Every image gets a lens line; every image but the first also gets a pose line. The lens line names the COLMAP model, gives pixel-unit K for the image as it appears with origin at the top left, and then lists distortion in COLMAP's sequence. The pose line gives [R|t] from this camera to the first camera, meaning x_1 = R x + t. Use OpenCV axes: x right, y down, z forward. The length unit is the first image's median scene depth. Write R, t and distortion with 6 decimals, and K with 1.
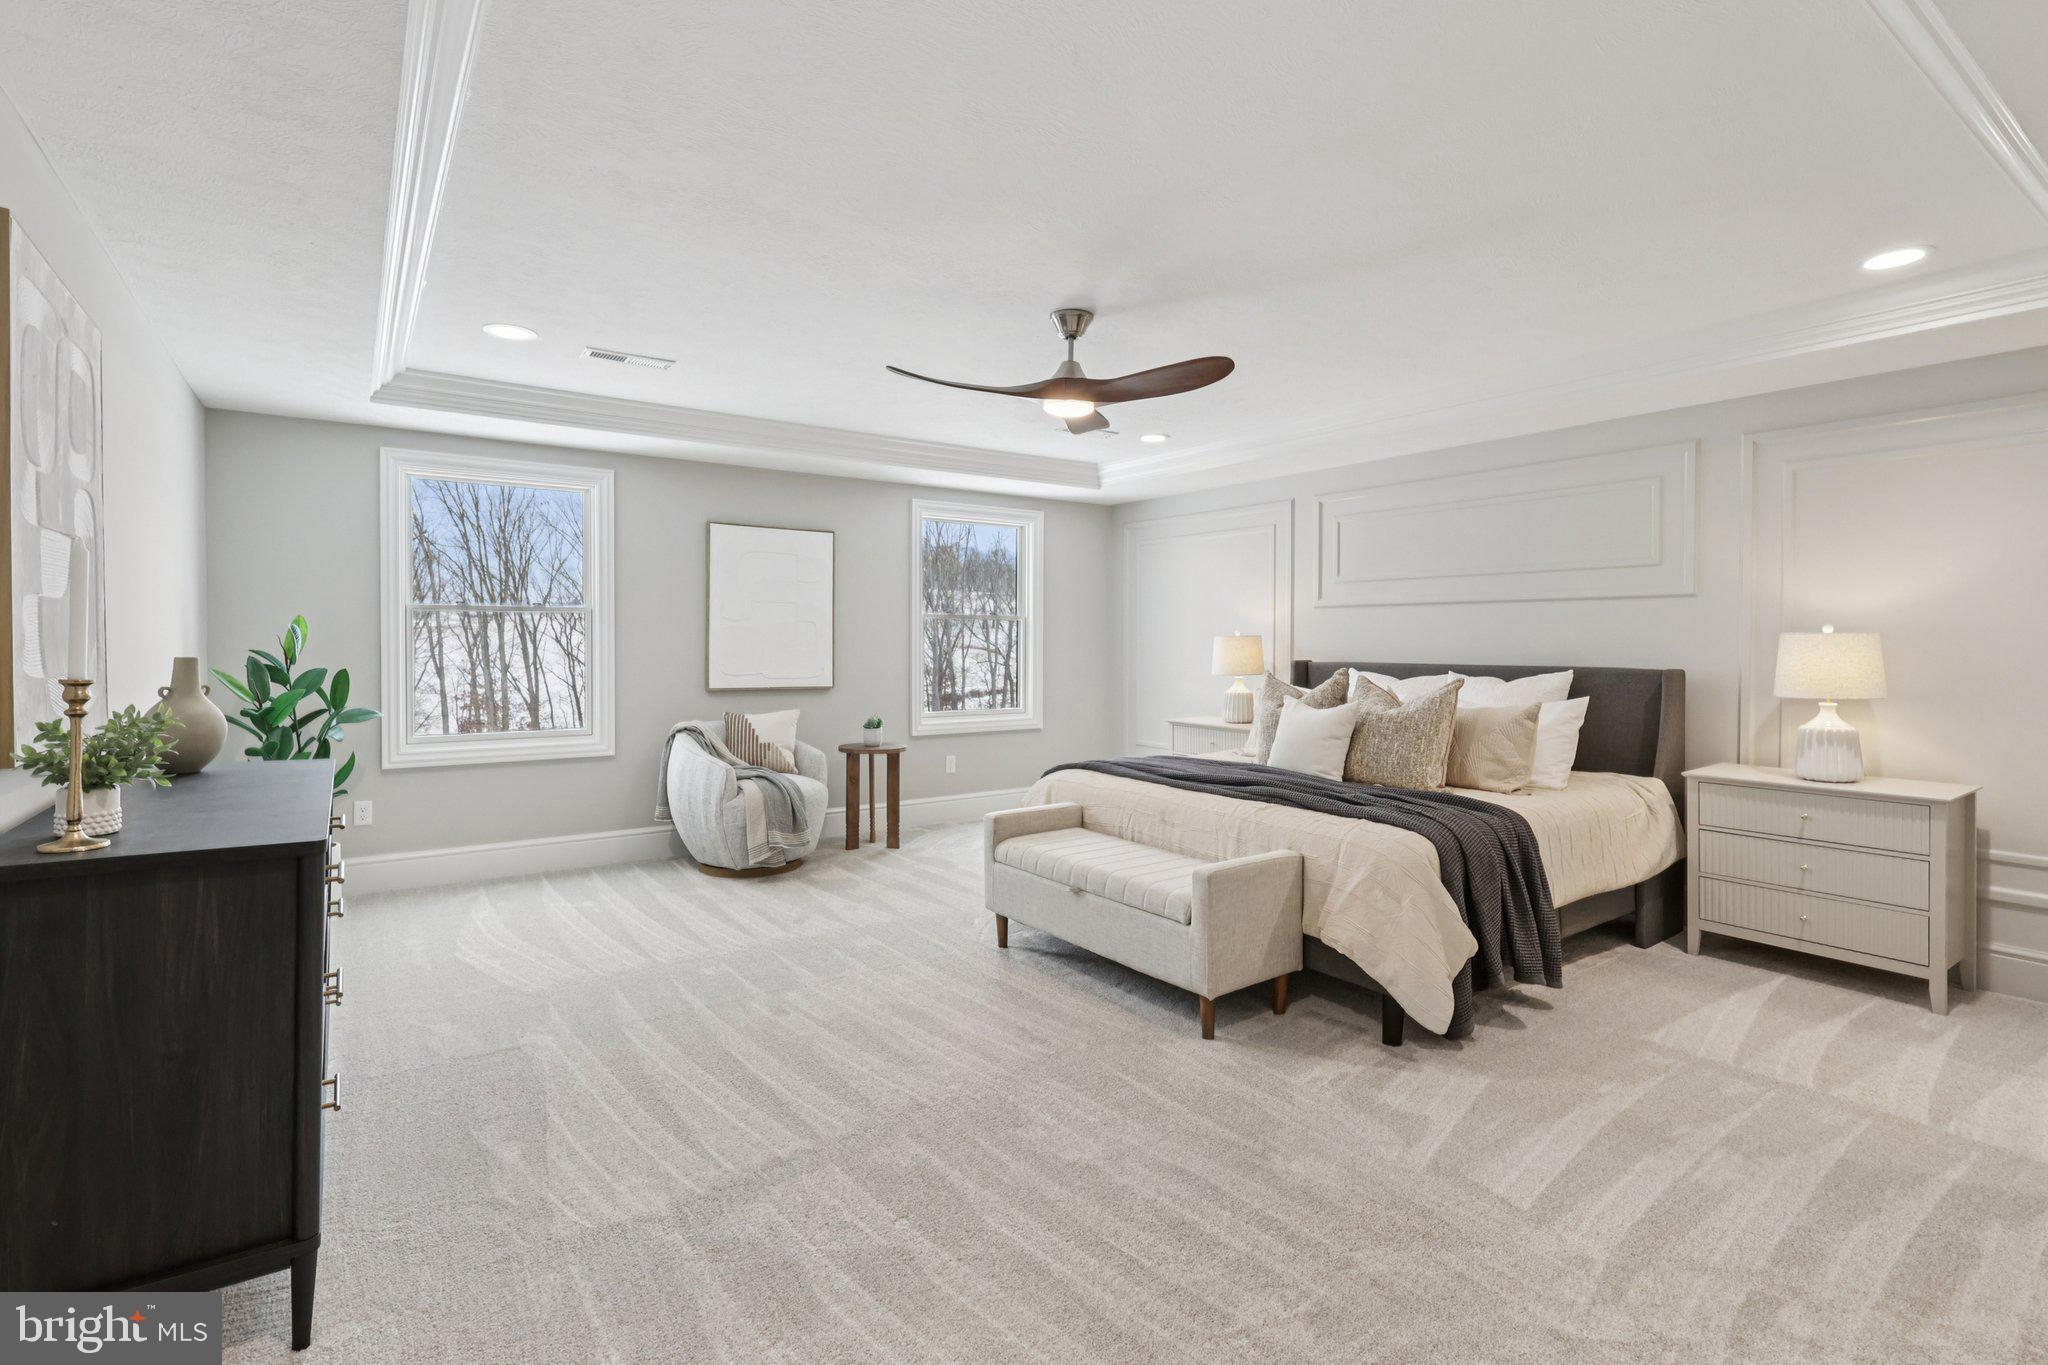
lens RADIAL K [[959.1, 0, 1024.0], [0, 959.1, 682.5], [0, 0, 1]] dist [-0.003652, 0.000258]
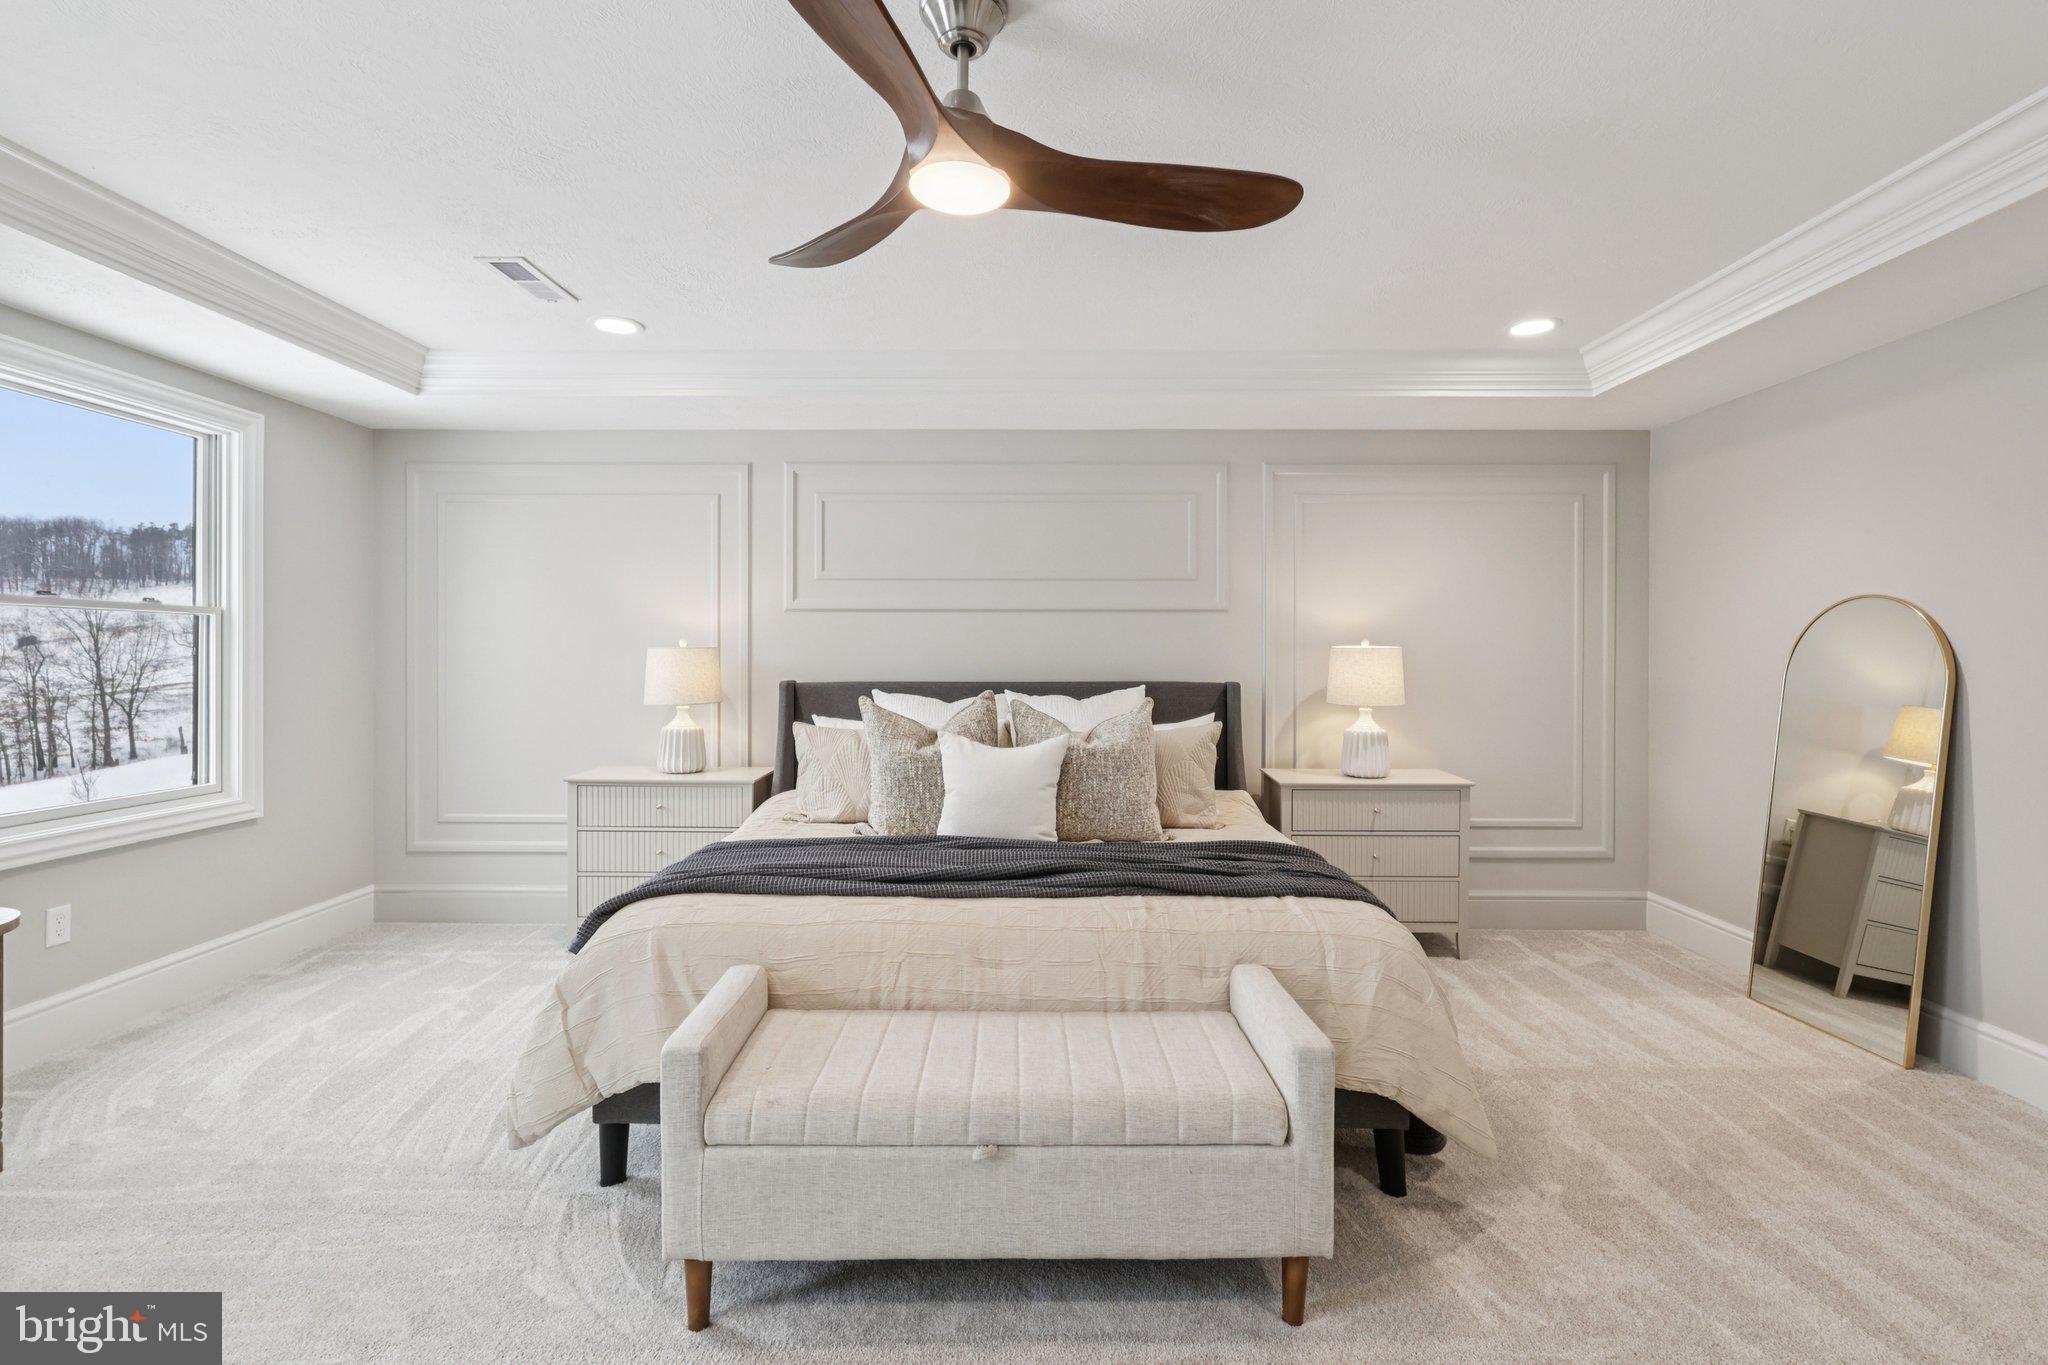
lens RADIAL K [[963.9, 0, 1022.3], [0, 963.9, 678.5], [0, 0, 1]] dist [-0.004985, -0.000211]
pose [[0.588059, -0.020584, 0.808556, -0.297260], [0.037444, 0.999297, -0.001793, -0.024481], [-0.807951, 0.031330, 0.588417, 0.604409]]
